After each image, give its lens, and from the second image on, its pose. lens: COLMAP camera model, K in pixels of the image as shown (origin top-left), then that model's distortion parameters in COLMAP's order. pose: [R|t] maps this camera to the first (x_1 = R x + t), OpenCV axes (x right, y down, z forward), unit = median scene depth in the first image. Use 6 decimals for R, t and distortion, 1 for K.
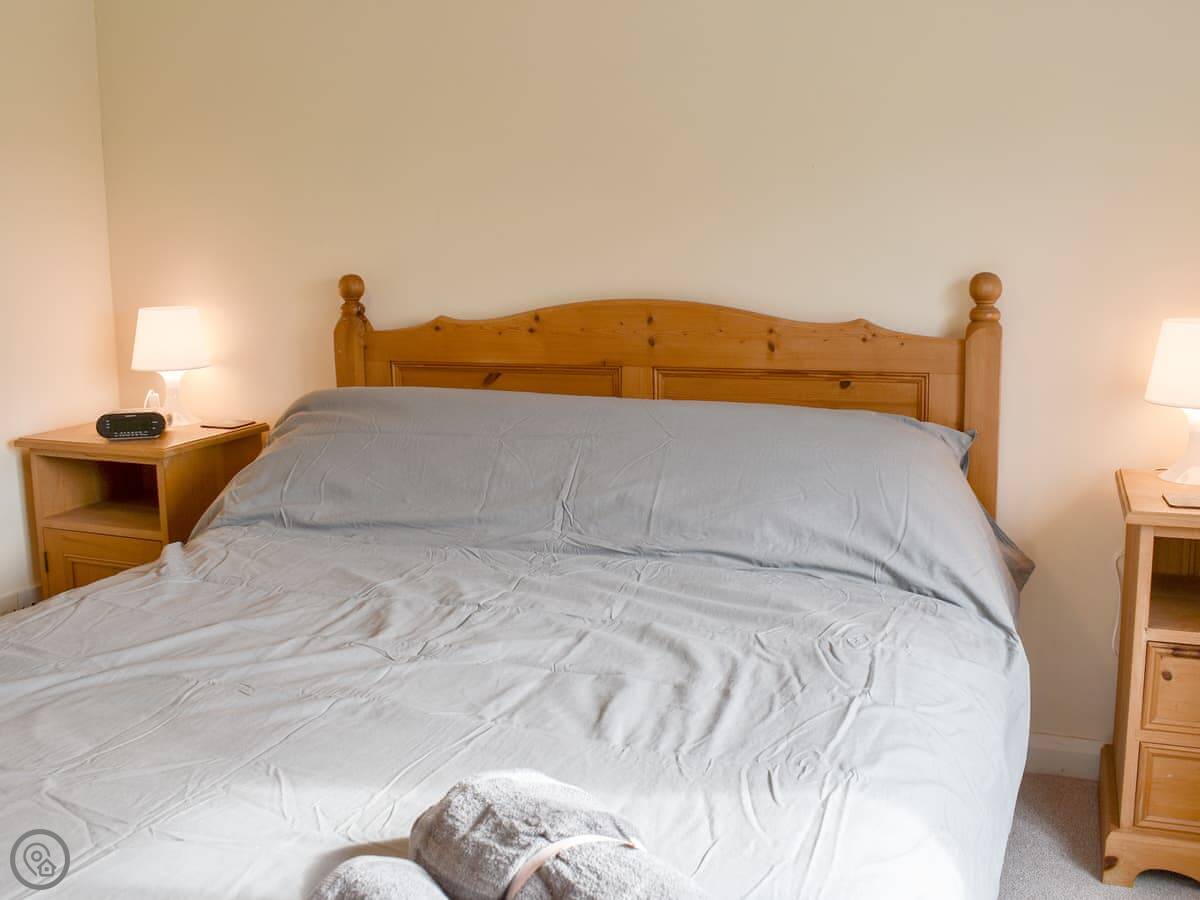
lens RADIAL K [[1194.3, 0, 600.0], [0, 1194.3, 450.0], [0, 0, 1]] dist [-0.070153, -0.000694]
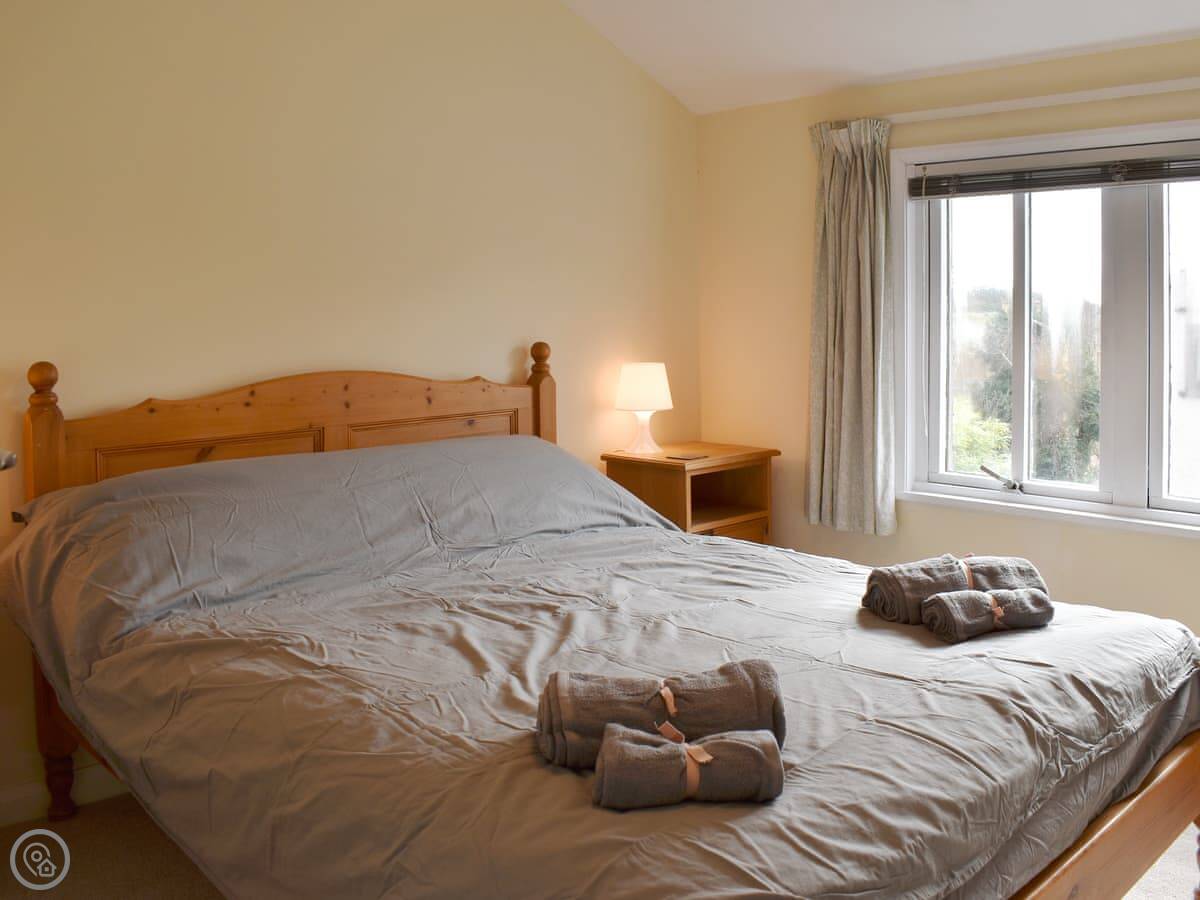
lens RADIAL K [[1194.3, 0, 600.0], [0, 1194.3, 450.0], [0, 0, 1]] dist [-0.070153, -0.000694]
pose [[0.379998, -0.095371, 0.920058, -1.018894], [0.168569, 0.985154, 0.032497, -0.040789], [-0.909498, 0.142744, 0.390433, 0.289186]]
